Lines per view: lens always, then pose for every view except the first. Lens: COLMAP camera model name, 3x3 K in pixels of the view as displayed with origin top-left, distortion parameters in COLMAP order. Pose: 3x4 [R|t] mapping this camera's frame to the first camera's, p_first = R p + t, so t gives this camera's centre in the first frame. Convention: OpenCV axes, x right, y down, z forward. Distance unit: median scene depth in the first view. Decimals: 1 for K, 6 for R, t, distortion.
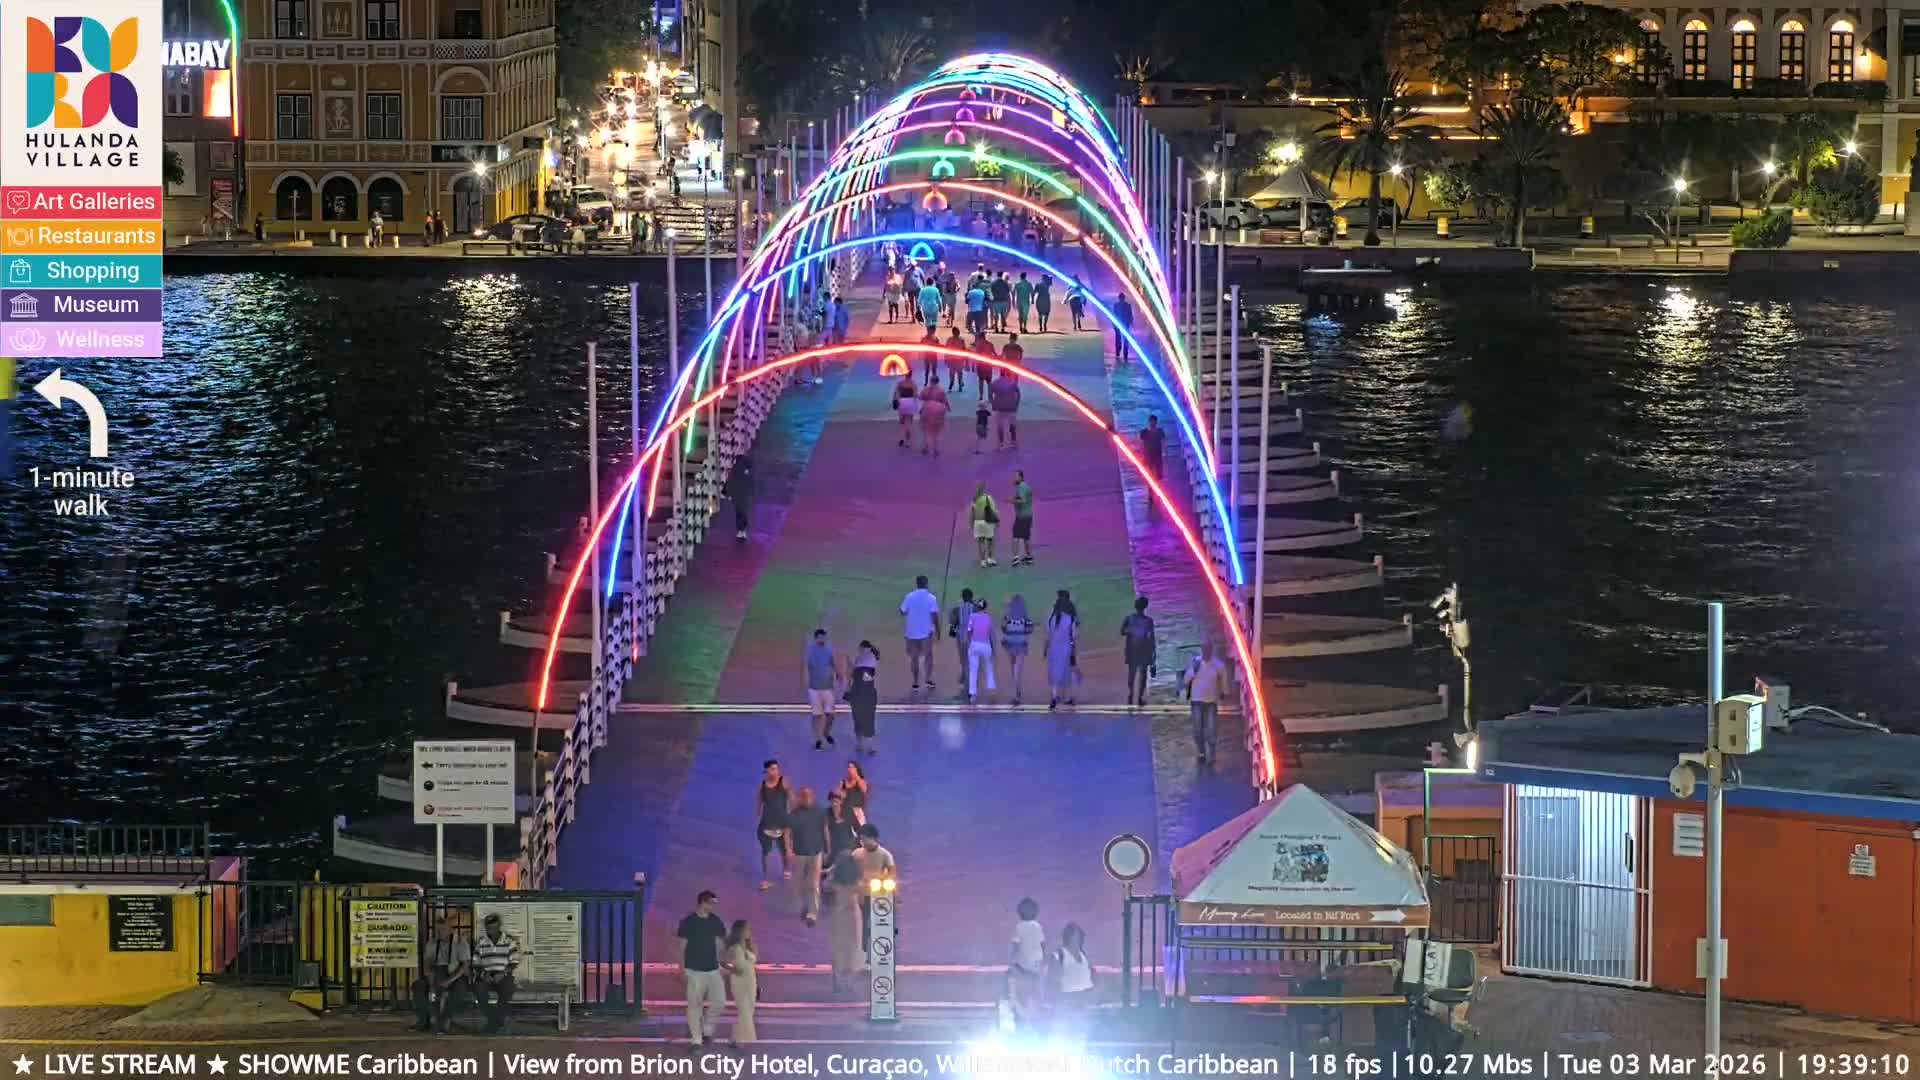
lens RADIAL K [[784.6, 0, 963.8], [0, 784.6, 540.5], [0, 0, 1]] dist [0.008294, -0.001007]
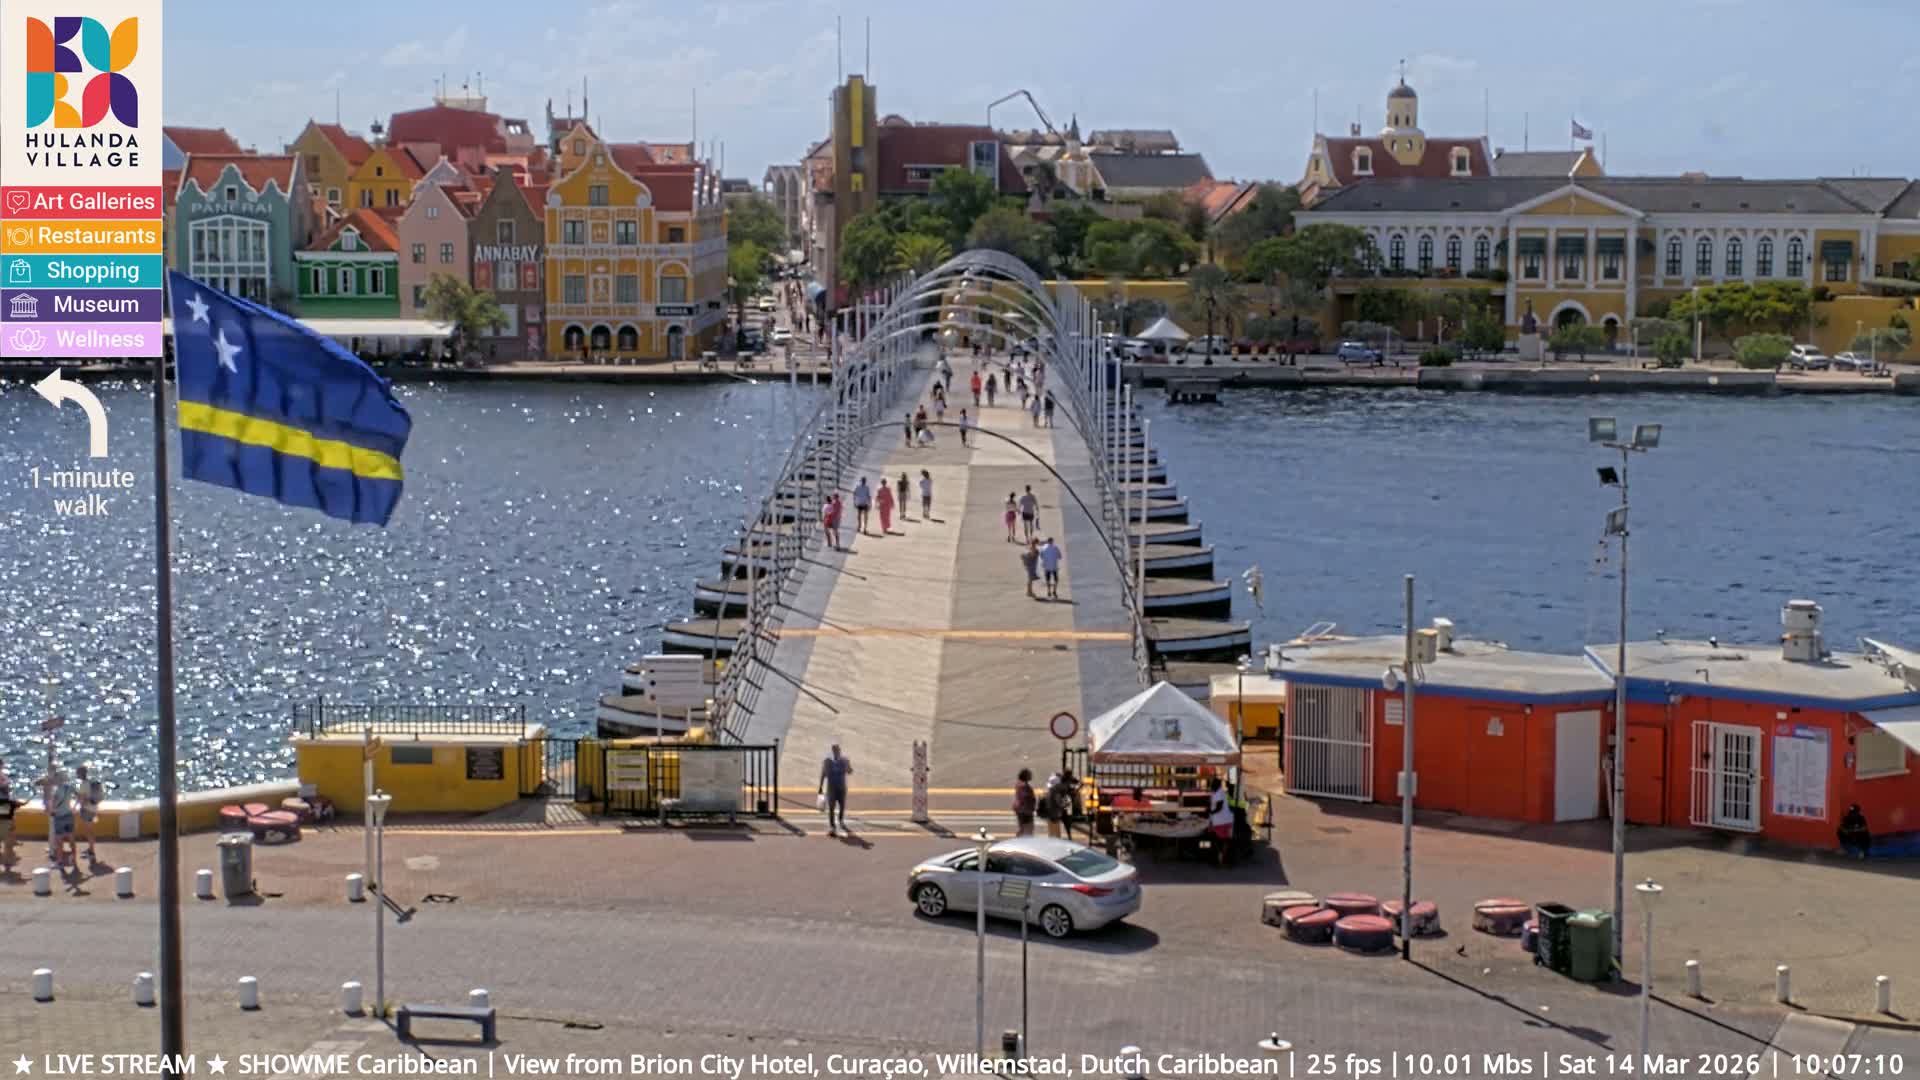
lens RADIAL K [[784.6, 0, 960.8], [0, 784.6, 543.9], [0, 0, 1]] dist [0.008294, -0.001007]
pose [[0.999999, 0.000939, 0.001064, -0.015510], [-0.000943, 0.999992, 0.003842, 0.004854], [-0.001060, -0.003843, 0.999992, -0.696581]]
